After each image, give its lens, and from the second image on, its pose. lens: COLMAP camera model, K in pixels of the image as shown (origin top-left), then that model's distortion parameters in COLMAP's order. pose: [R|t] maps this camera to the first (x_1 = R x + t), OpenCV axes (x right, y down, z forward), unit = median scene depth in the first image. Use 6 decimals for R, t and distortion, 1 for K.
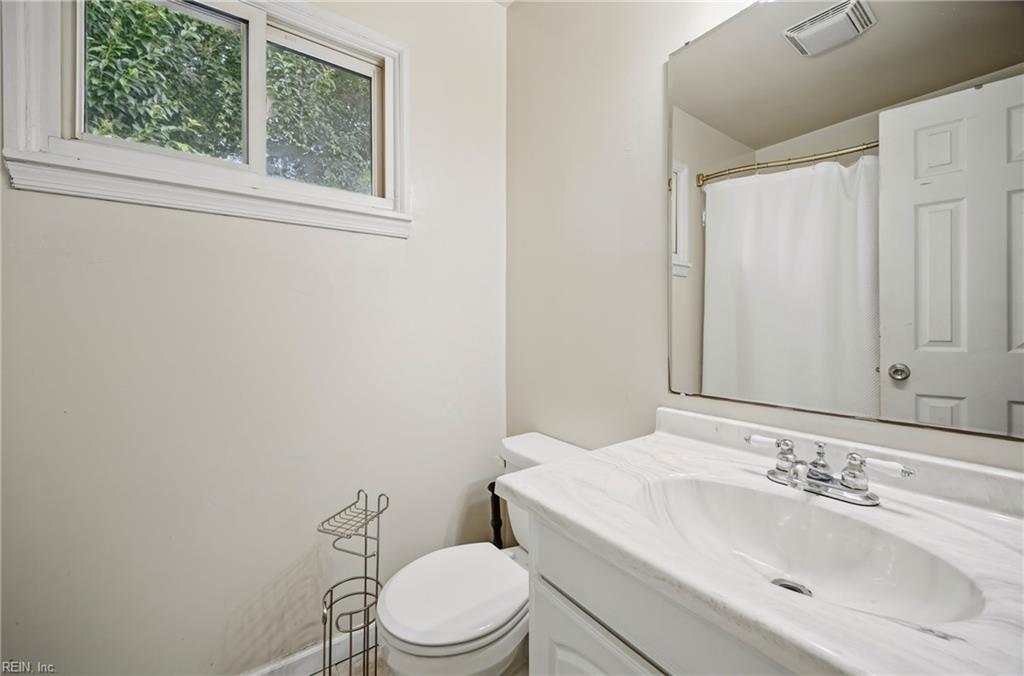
lens RADIAL K [[401.0, 0, 511.1], [0, 401.0, 328.6], [0, 0, 1]] dist [0.004053, 0.000372]
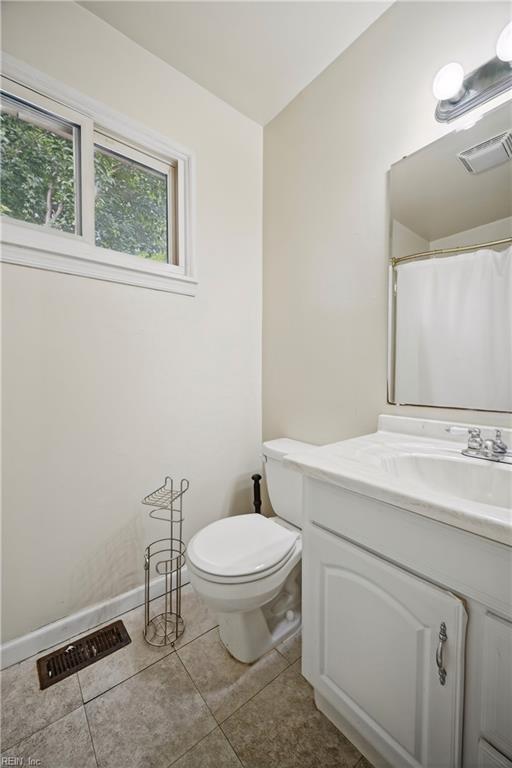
lens RADIAL K [[300.7, 0, 255.5], [0, 300.7, 384.6], [0, 0, 1]] dist [0.004053, 0.000372]
pose [[0.998298, -0.000851, 0.058318, -0.123183], [-0.000628, 0.999679, 0.025325, 0.053790], [-0.058321, -0.025318, 0.997977, -0.042425]]
